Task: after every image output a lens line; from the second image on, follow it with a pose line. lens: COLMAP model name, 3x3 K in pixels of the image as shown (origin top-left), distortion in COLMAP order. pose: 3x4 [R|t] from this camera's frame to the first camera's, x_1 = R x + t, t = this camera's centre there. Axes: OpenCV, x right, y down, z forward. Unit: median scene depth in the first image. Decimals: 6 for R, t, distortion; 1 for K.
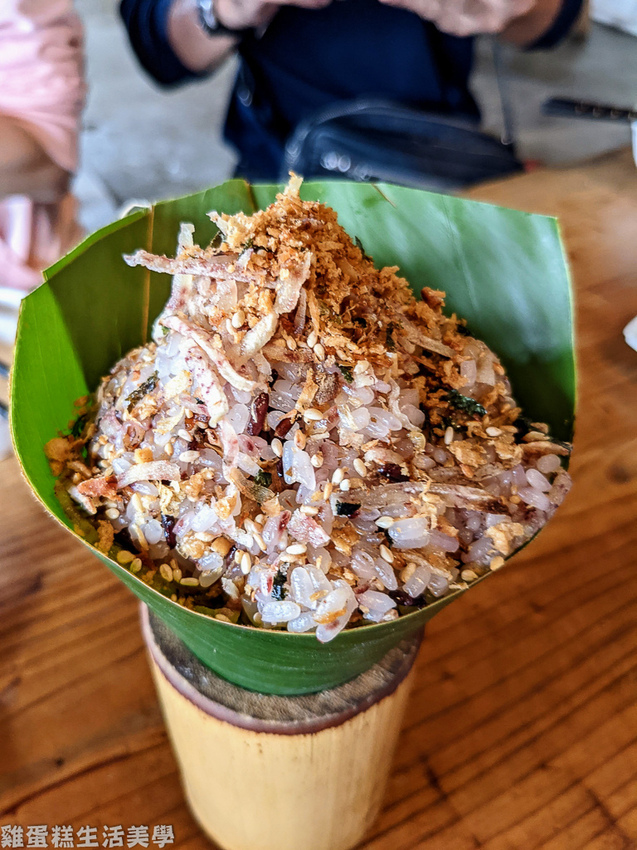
lens RADIAL K [[759.0, 0, 283.9], [0, 759.0, 422.8], [0, 0, 1]] dist [0.091150, -0.179444]
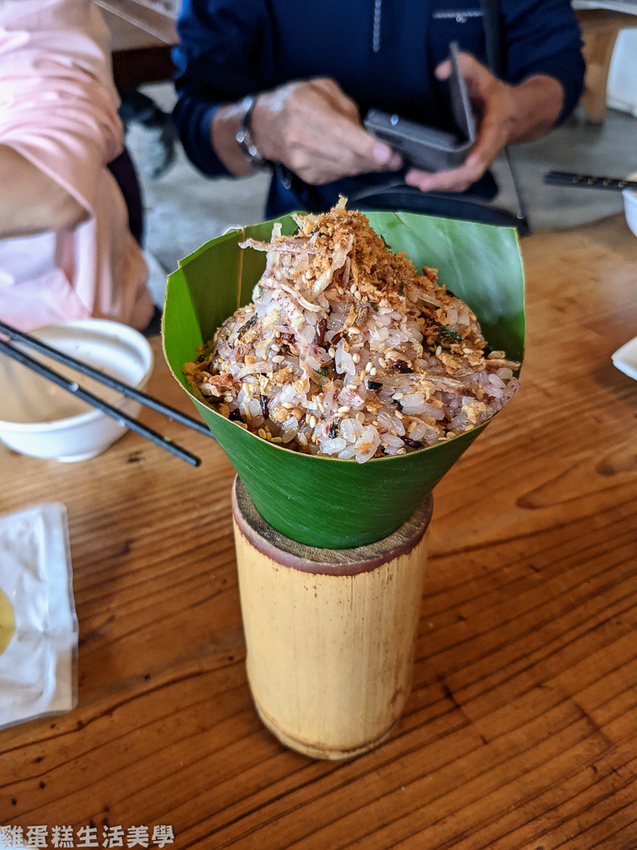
lens RADIAL K [[759.0, 0, 283.9], [0, 759.0, 422.8], [0, 0, 1]] dist [0.091150, -0.179444]
pose [[0.999013, 0.005600, -0.044057, -0.036953], [-0.010091, 0.994693, -0.102396, 0.331158], [0.043250, 0.102740, 0.993768, -0.586091]]
